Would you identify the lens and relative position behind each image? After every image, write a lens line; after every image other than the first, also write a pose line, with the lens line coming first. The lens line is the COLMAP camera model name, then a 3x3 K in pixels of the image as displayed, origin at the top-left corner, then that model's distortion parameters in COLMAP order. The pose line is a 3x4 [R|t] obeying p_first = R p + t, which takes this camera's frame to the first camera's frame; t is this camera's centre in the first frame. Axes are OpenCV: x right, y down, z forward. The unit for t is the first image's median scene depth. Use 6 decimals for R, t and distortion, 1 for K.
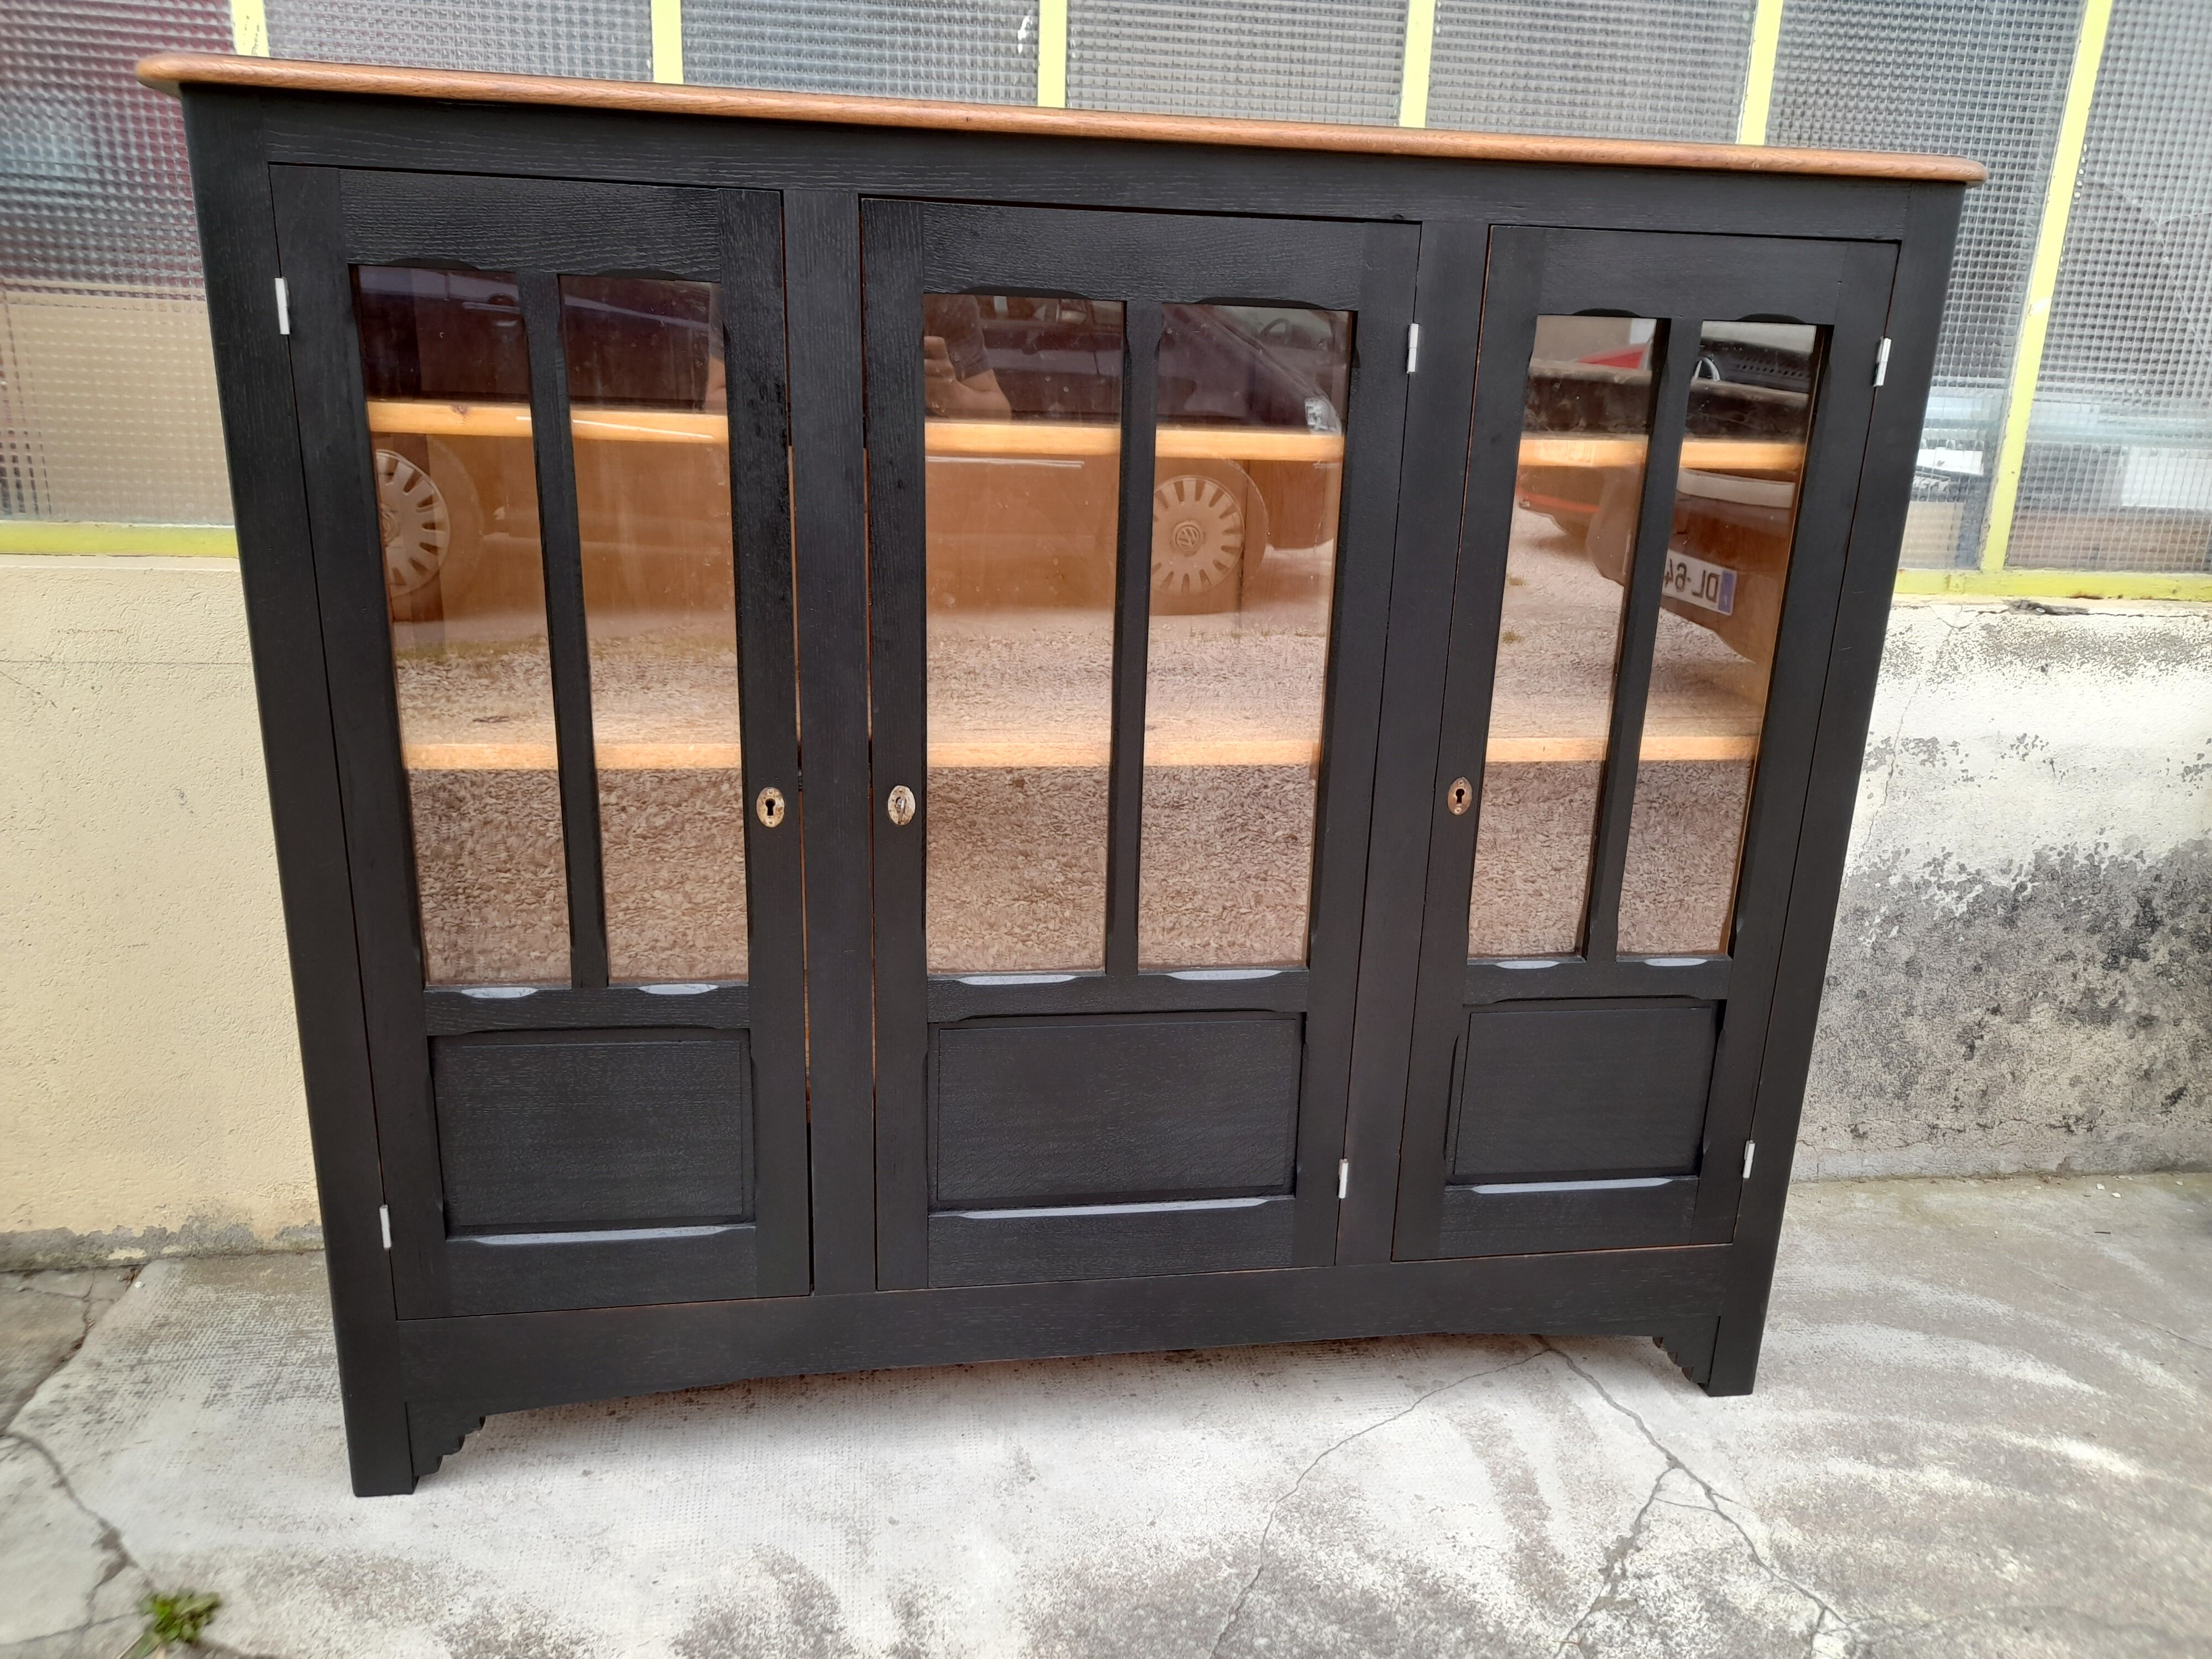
lens RADIAL K [[1662.8, 0, 1088.8], [0, 1662.8, 866.0], [0, 0, 1]] dist [0.045269, -0.055957]
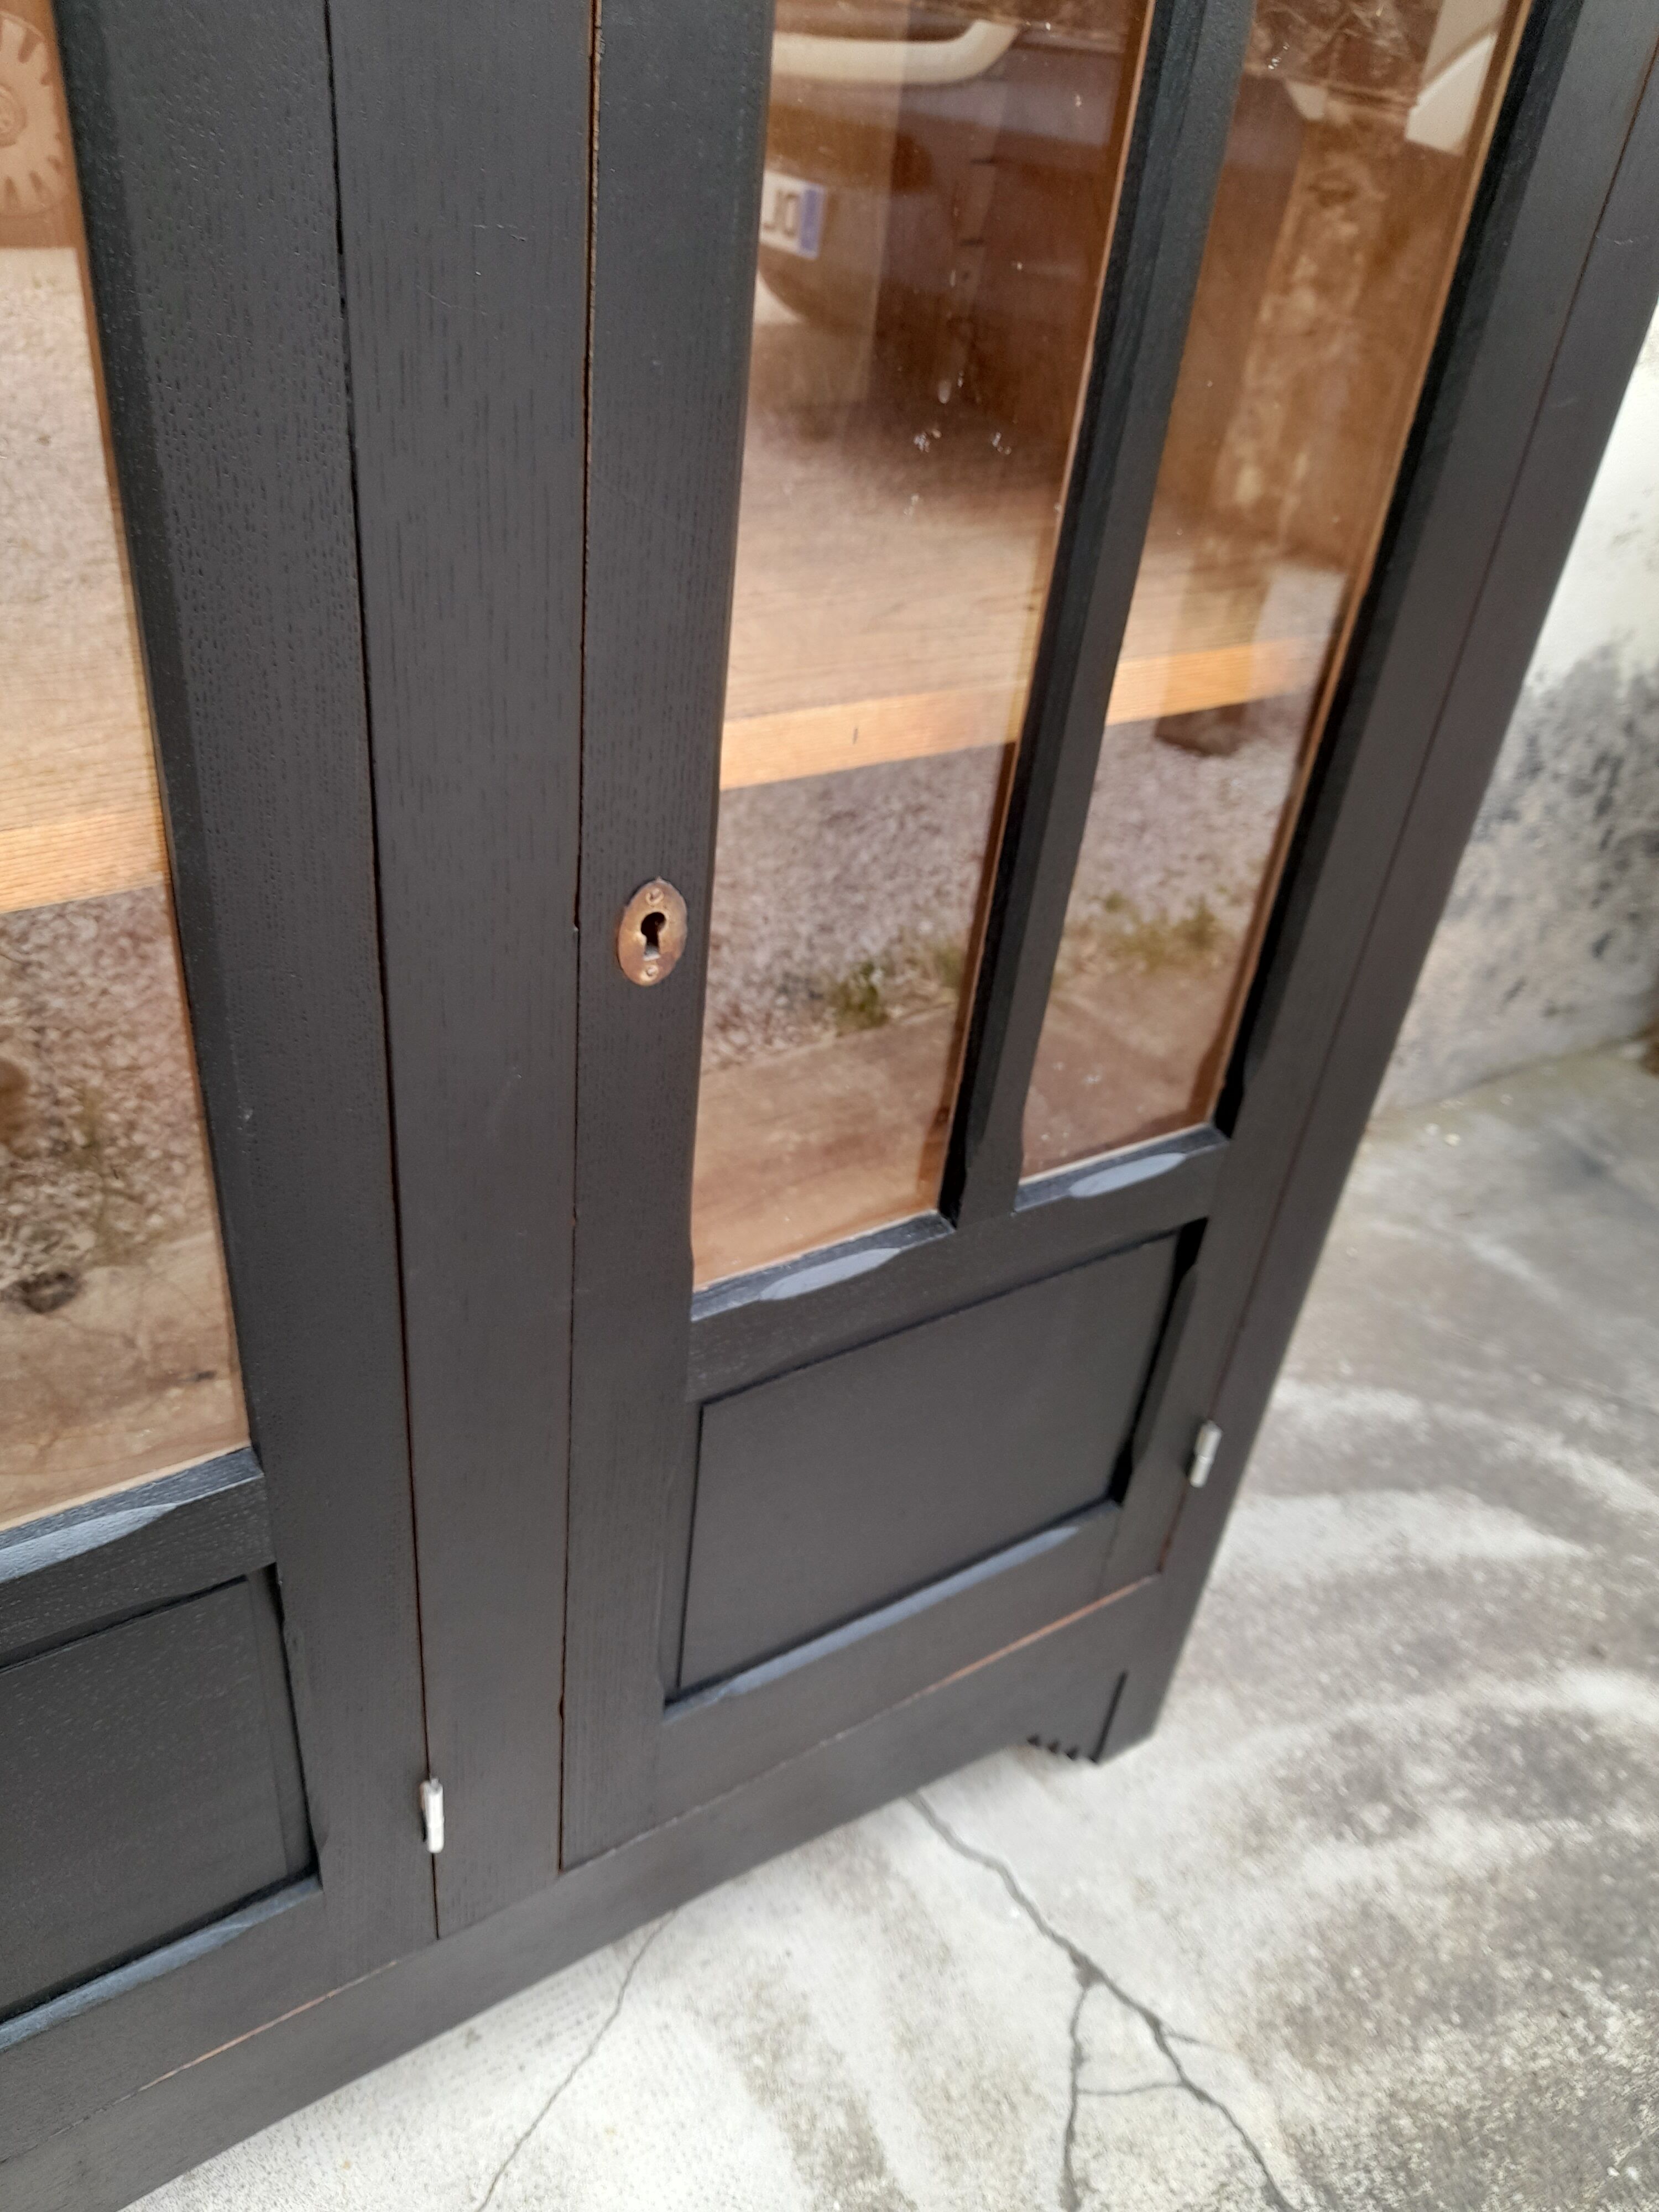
lens RADIAL K [[1694.5, 0, 826.9], [0, 1694.5, 1113.0], [0, 0, 1]] dist [0.025795, -0.052647]
pose [[0.910478, -0.182624, 0.371050, 0.106265], [0.054932, 0.942670, 0.329175, -0.096819], [-0.409893, -0.279324, 0.868312, 0.585680]]
